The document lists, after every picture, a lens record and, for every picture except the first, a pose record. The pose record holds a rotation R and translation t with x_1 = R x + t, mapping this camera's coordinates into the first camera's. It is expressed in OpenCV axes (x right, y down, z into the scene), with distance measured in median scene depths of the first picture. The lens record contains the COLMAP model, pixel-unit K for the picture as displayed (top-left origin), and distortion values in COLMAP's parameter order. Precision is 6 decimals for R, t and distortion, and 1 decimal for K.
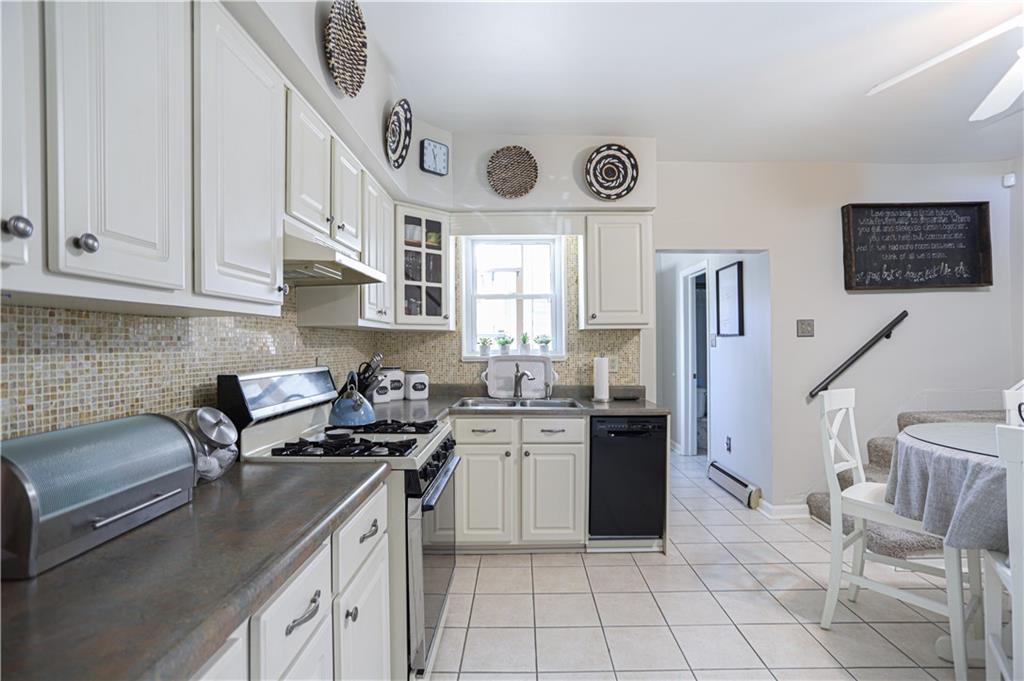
lens RADIAL K [[499.0, 0, 519.9], [0, 499.0, 340.6], [0, 0, 1]] dist [-0.058460, 0.038418]
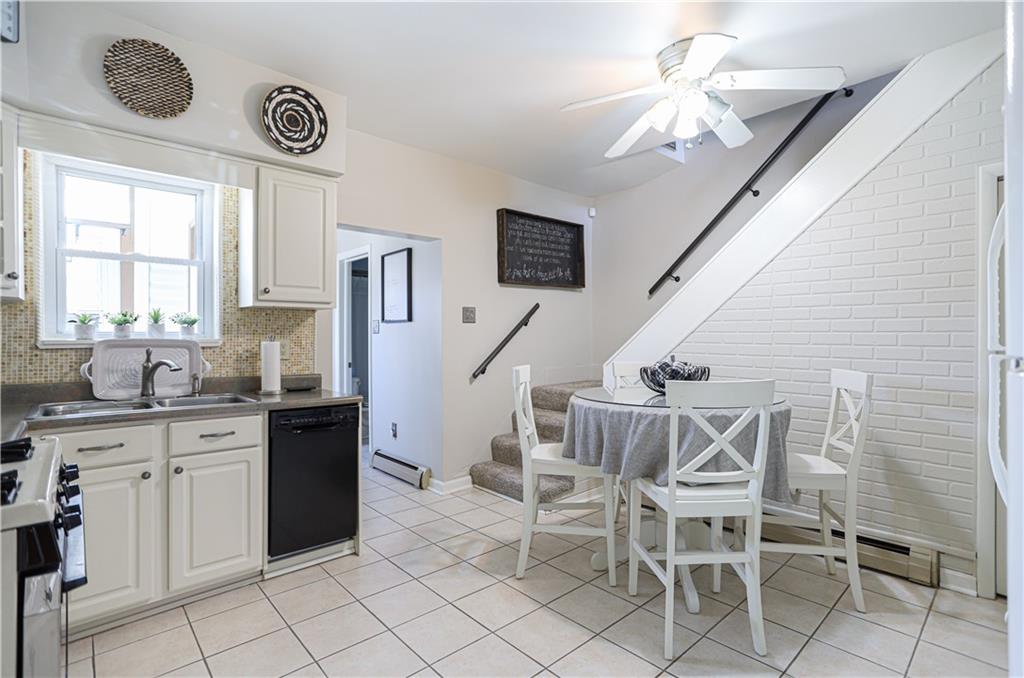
lens RADIAL K [[499.0, 0, 519.9], [0, 499.0, 339.1], [0, 0, 1]] dist [-0.058460, 0.038418]
pose [[0.732766, 0.002735, 0.680475, -0.097047], [-0.007936, 0.999958, 0.004528, 0.023887], [-0.680434, -0.008718, 0.732757, 0.116919]]
